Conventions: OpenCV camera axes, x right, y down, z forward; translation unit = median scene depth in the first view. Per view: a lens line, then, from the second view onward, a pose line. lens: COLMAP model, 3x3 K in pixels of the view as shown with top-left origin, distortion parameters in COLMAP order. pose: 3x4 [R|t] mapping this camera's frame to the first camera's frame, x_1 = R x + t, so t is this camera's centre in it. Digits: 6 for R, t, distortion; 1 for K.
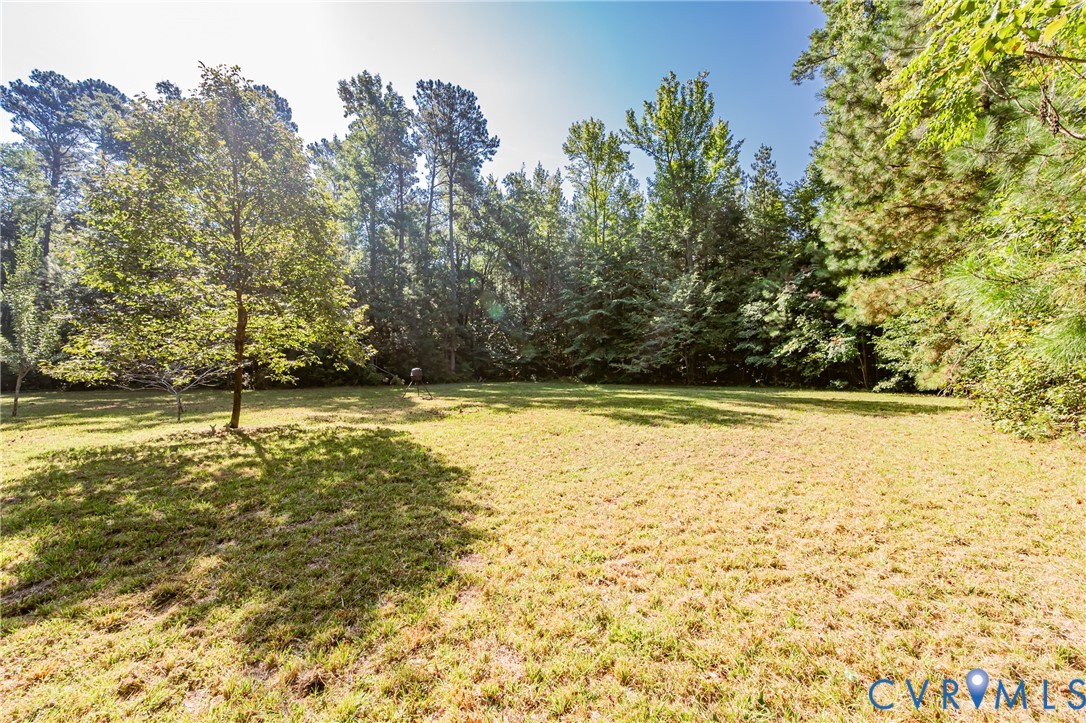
lens RADIAL K [[433.2, 0, 543.0], [0, 433.2, 369.3], [0, 0, 1]] dist [-0.000708, -0.000348]
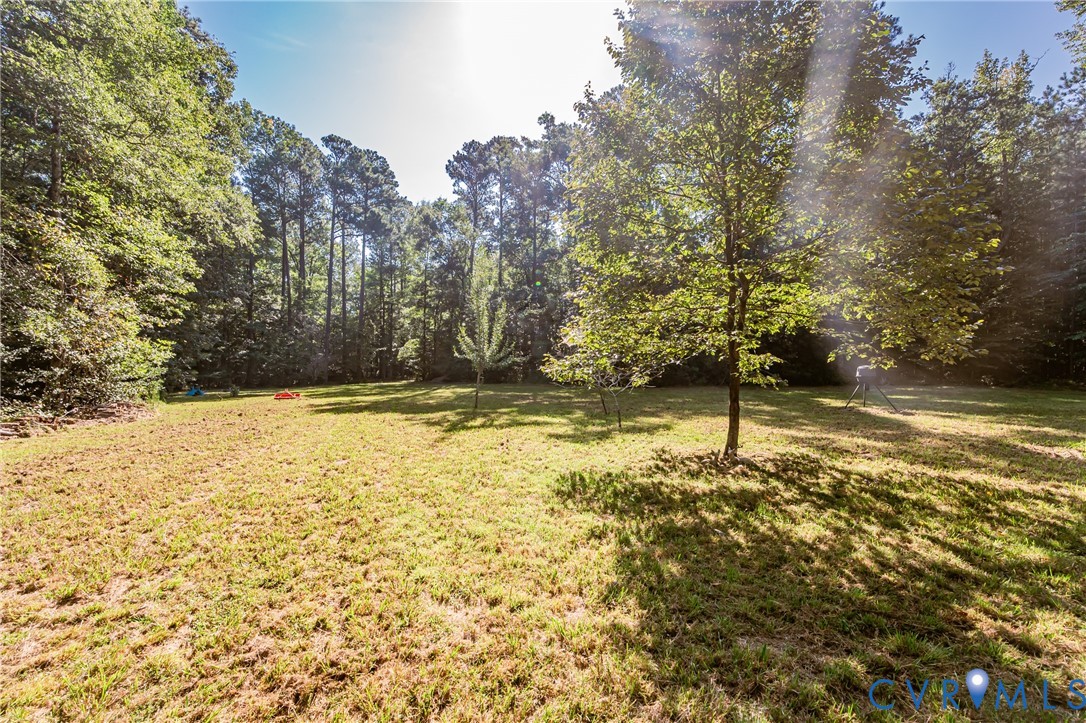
lens RADIAL K [[433.2, 0, 543.0], [0, 433.2, 369.3], [0, 0, 1]] dist [-0.000708, -0.000348]
pose [[0.788772, 0.005951, -0.614657, -0.158850], [-0.002166, 0.999974, 0.006902, 0.000050], [0.614682, -0.004113, 0.788765, 0.089203]]
